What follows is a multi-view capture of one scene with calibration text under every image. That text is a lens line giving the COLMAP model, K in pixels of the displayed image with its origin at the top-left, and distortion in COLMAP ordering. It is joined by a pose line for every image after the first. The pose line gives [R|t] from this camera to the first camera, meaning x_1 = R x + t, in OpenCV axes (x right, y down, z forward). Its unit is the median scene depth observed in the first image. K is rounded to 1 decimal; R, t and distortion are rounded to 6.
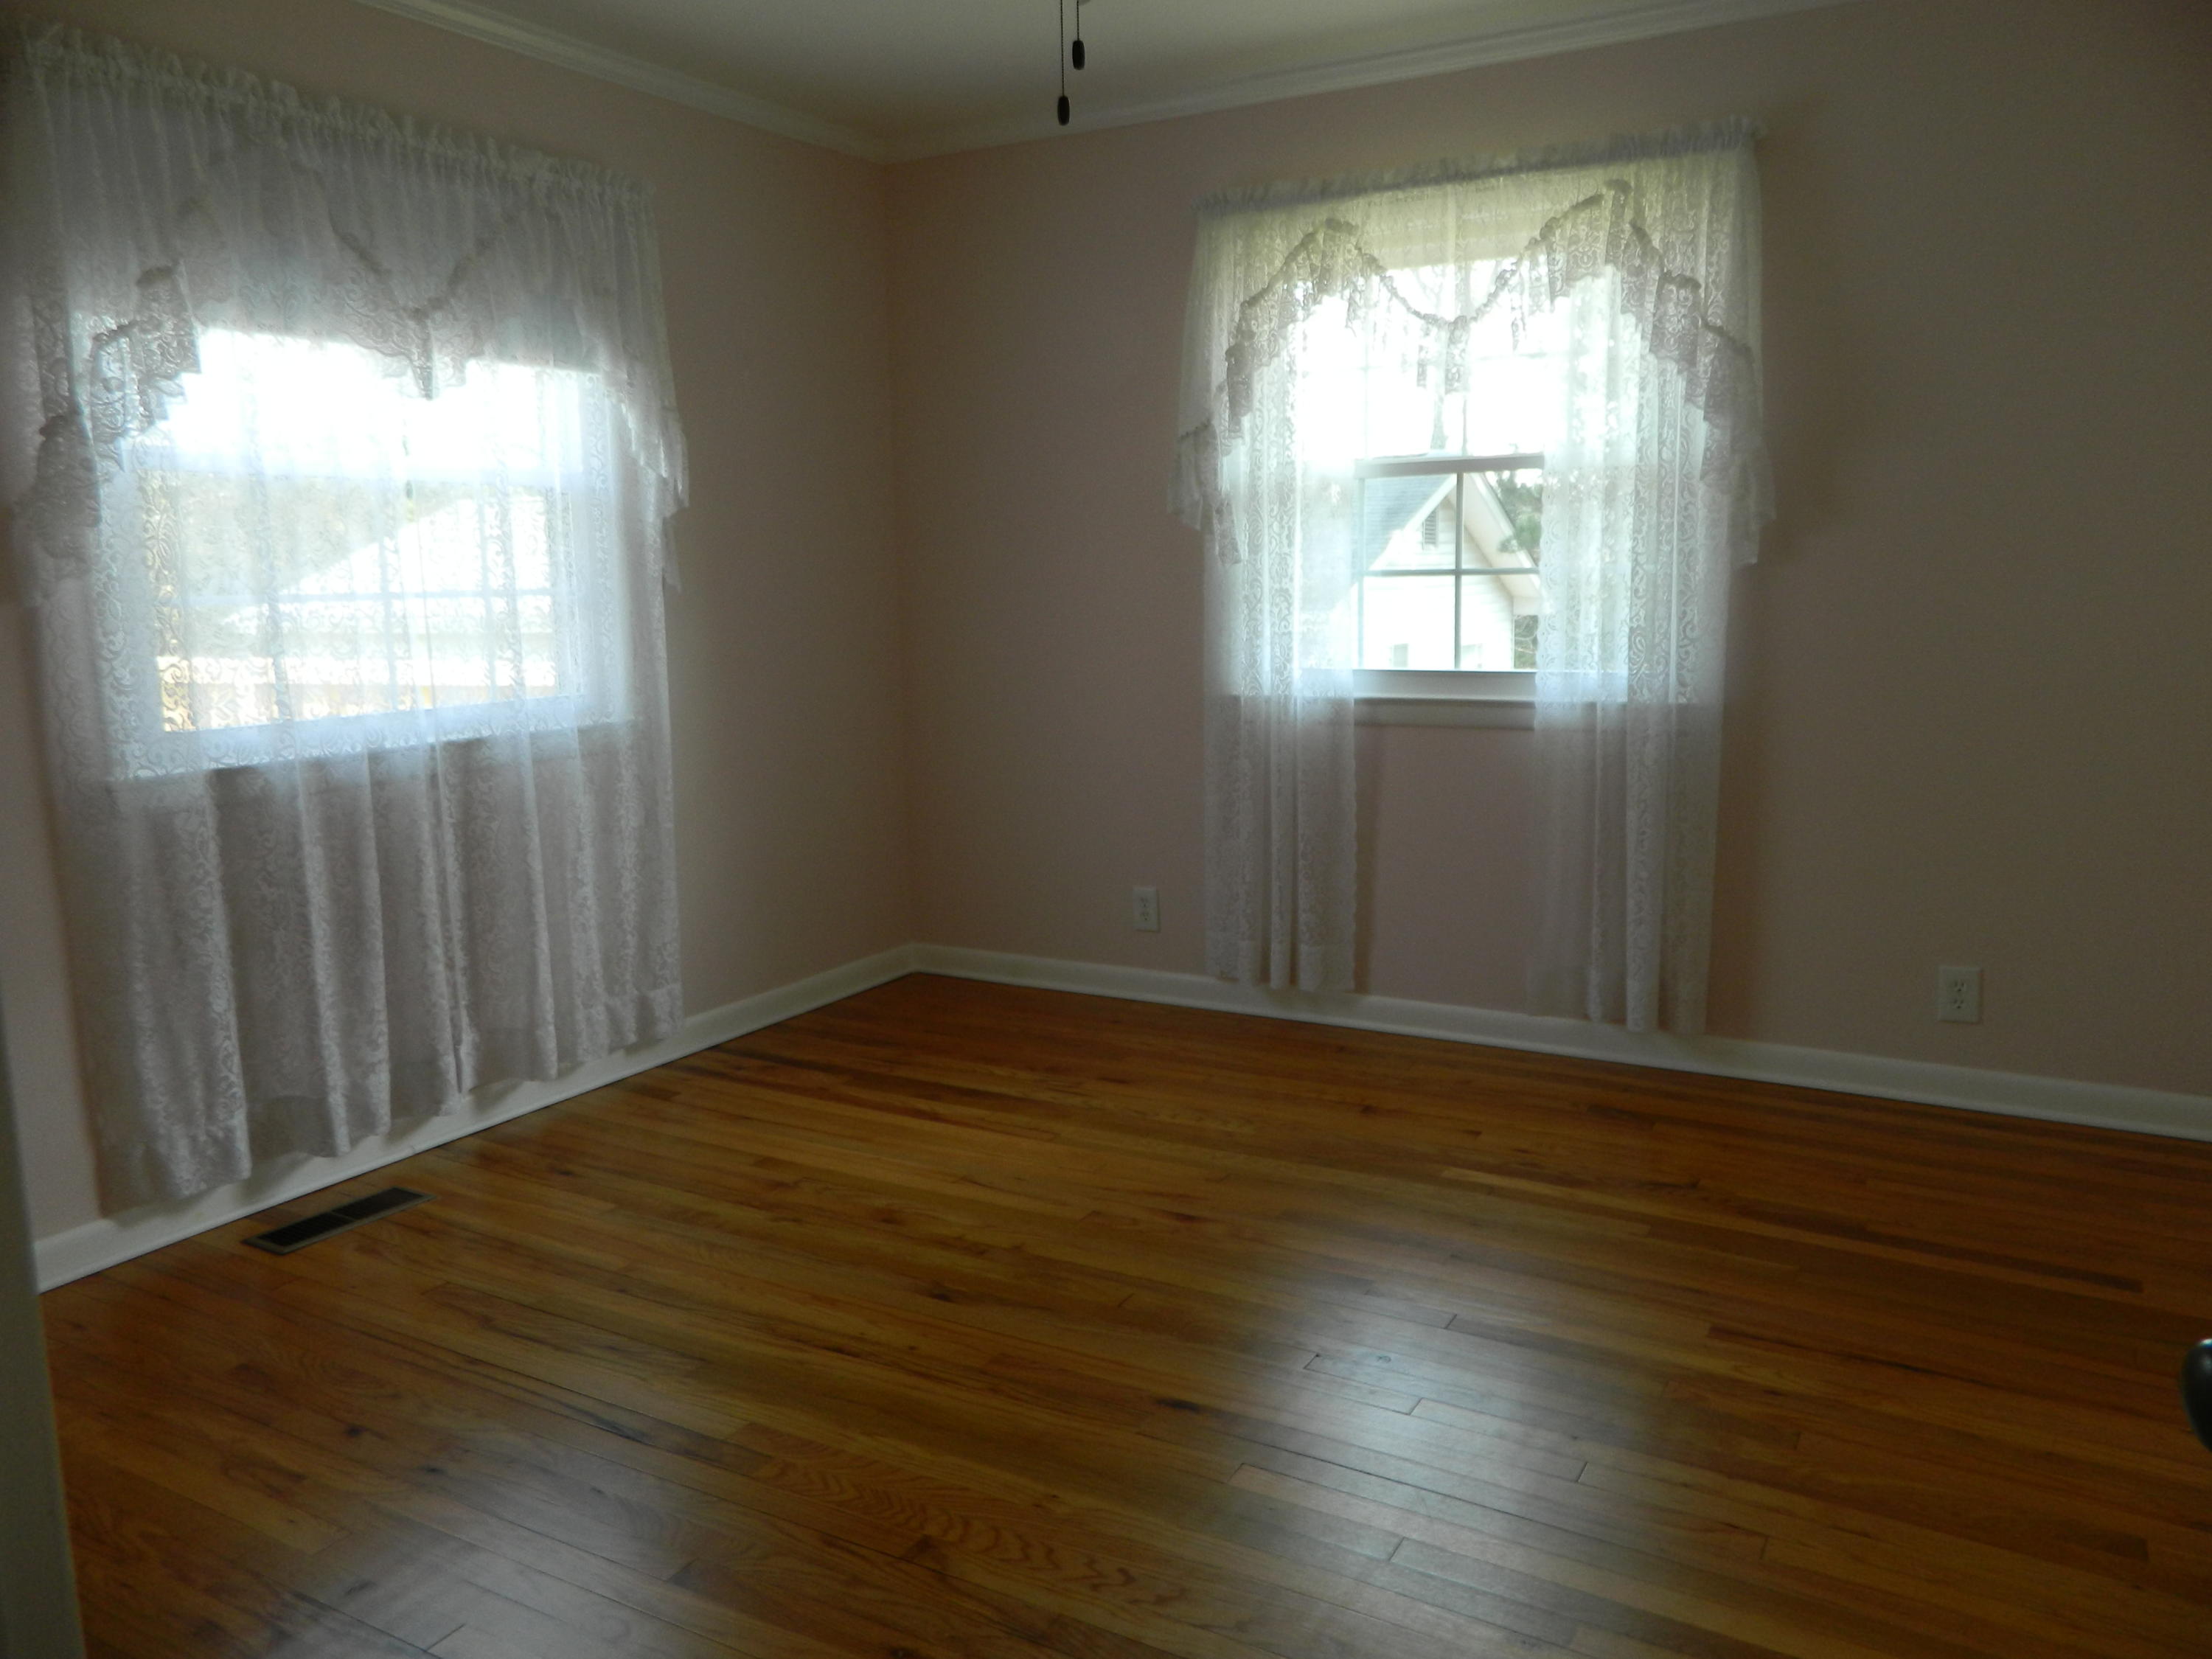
lens RADIAL K [[1640.8, 0, 1101.0], [0, 1640.8, 832.5], [0, 0, 1]] dist [0.010924, -0.002628]
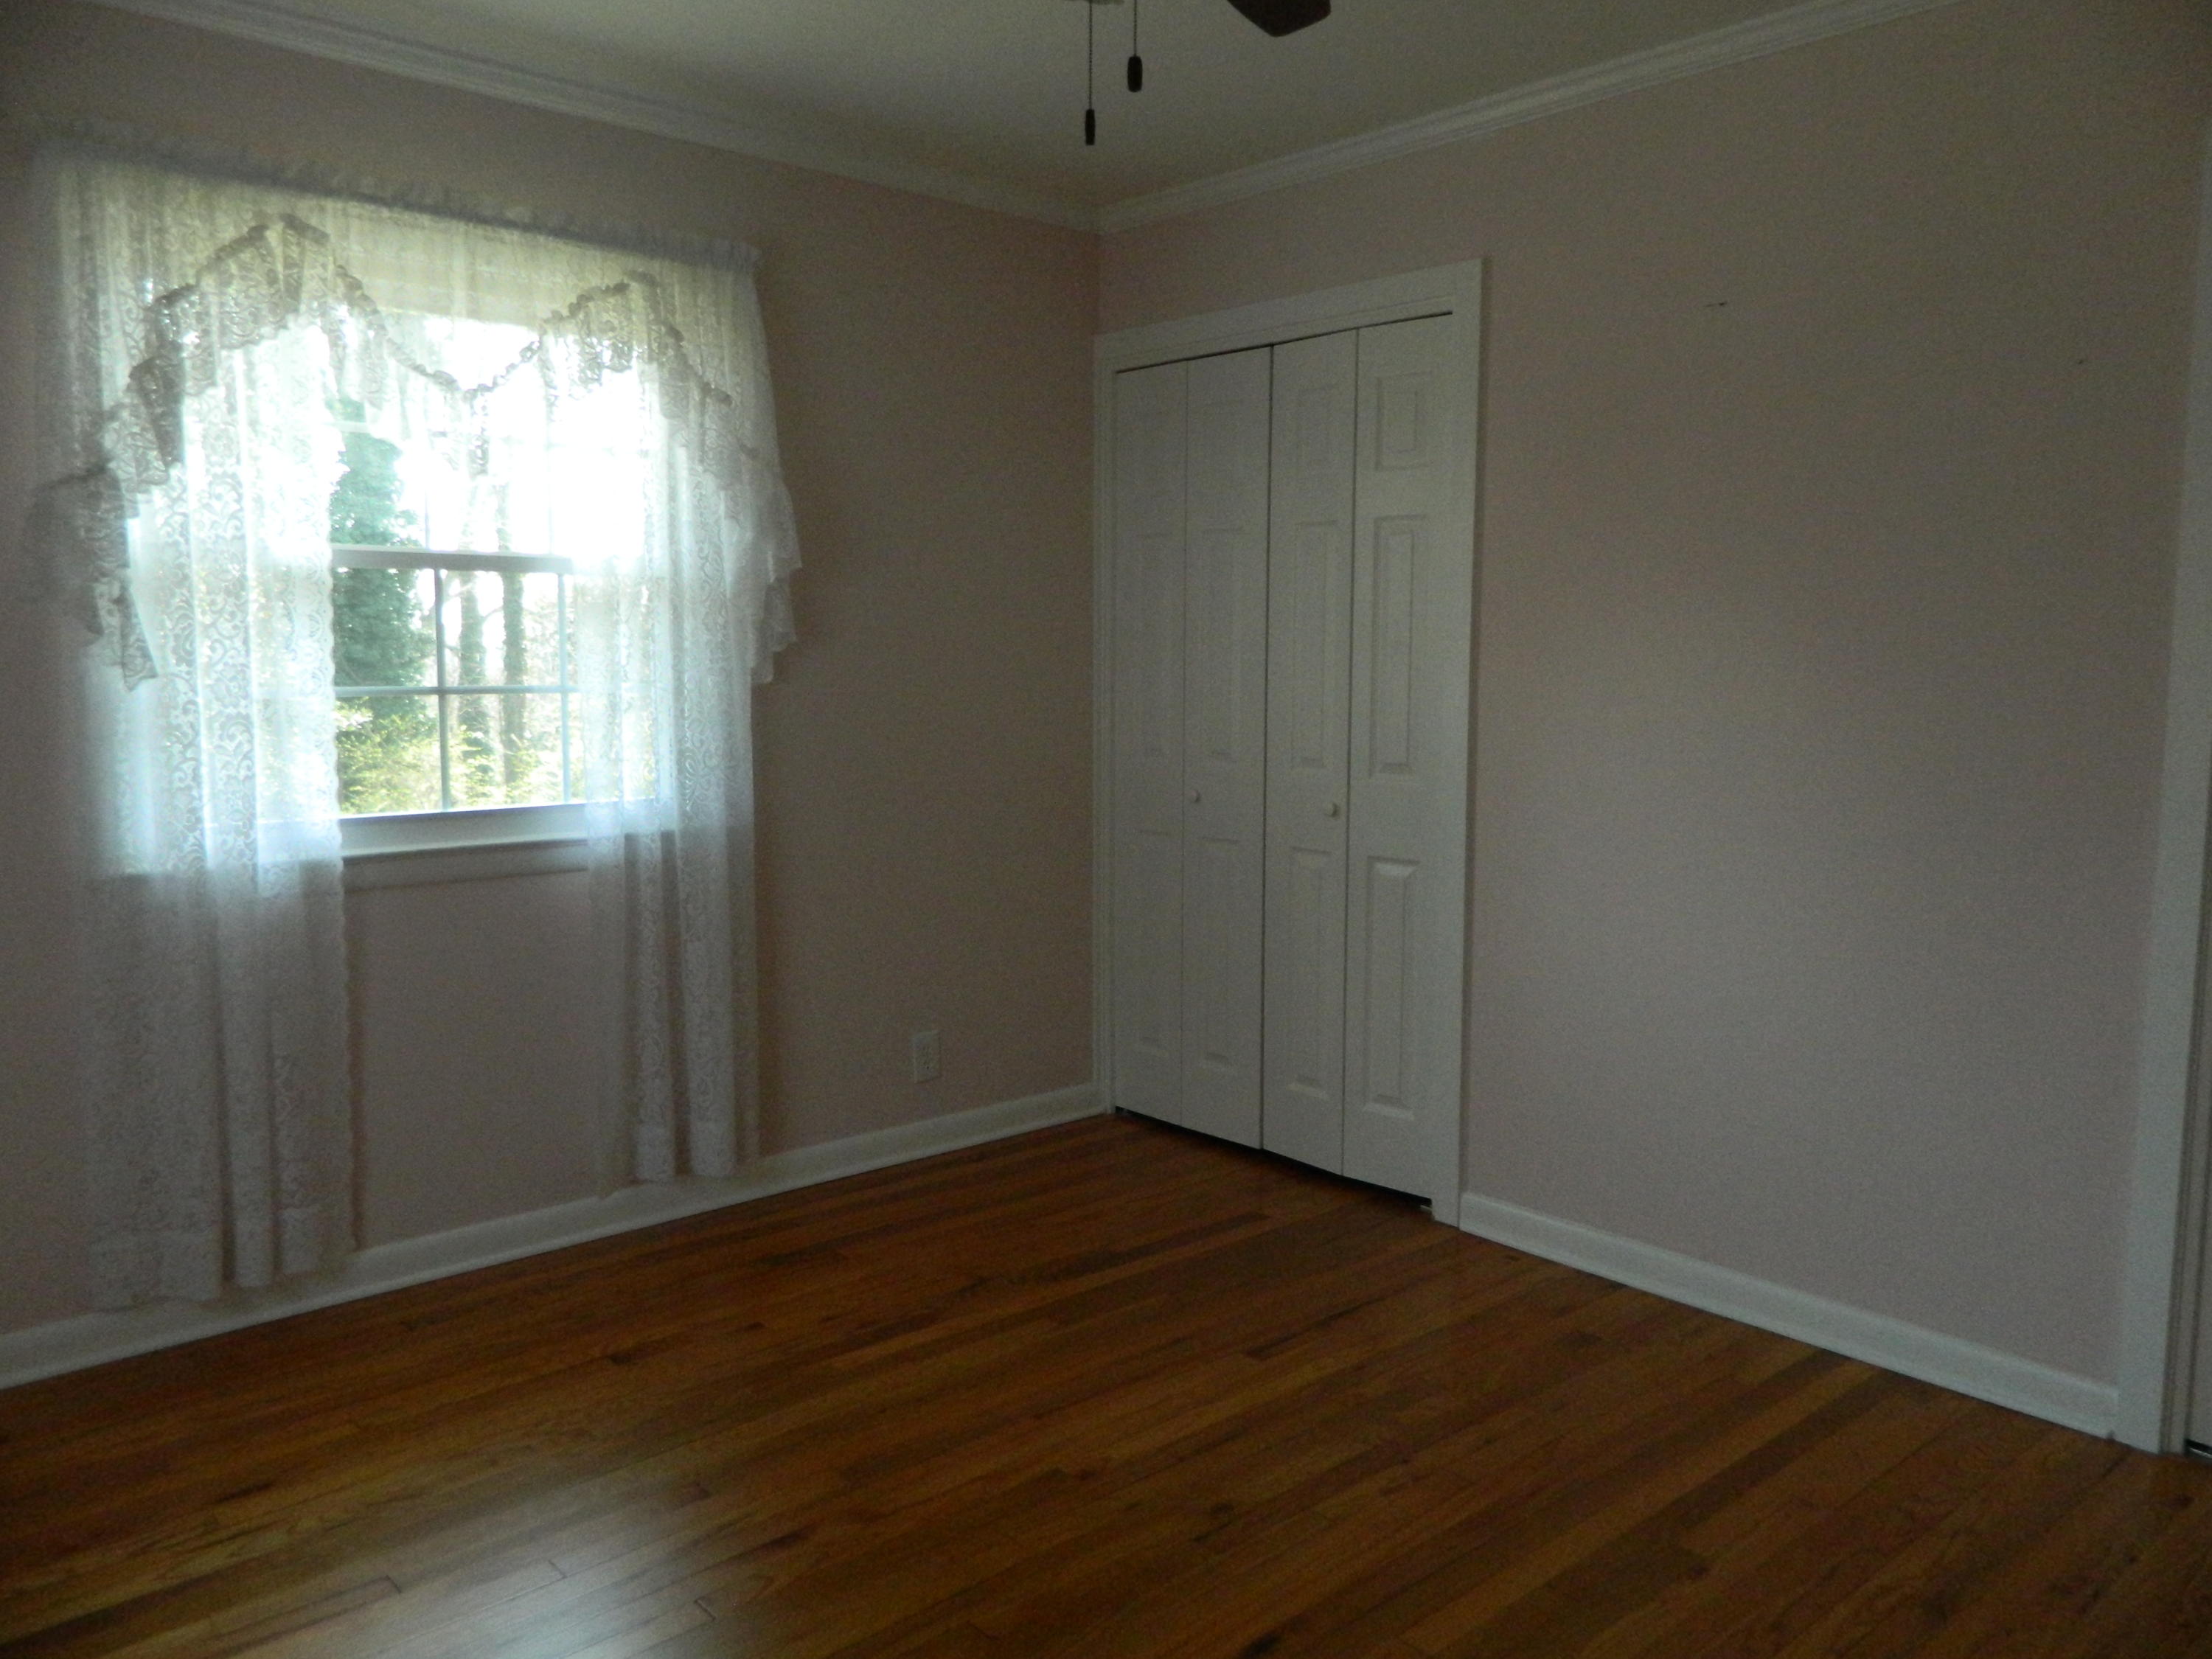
lens RADIAL K [[1640.8, 0, 1100.7], [0, 1640.8, 826.3], [0, 0, 1]] dist [0.010924, -0.002628]
pose [[0.314612, -0.078306, 0.945985, -0.473555], [0.149595, 0.988228, 0.032051, -0.073231], [-0.937358, 0.131431, 0.322623, 0.464055]]
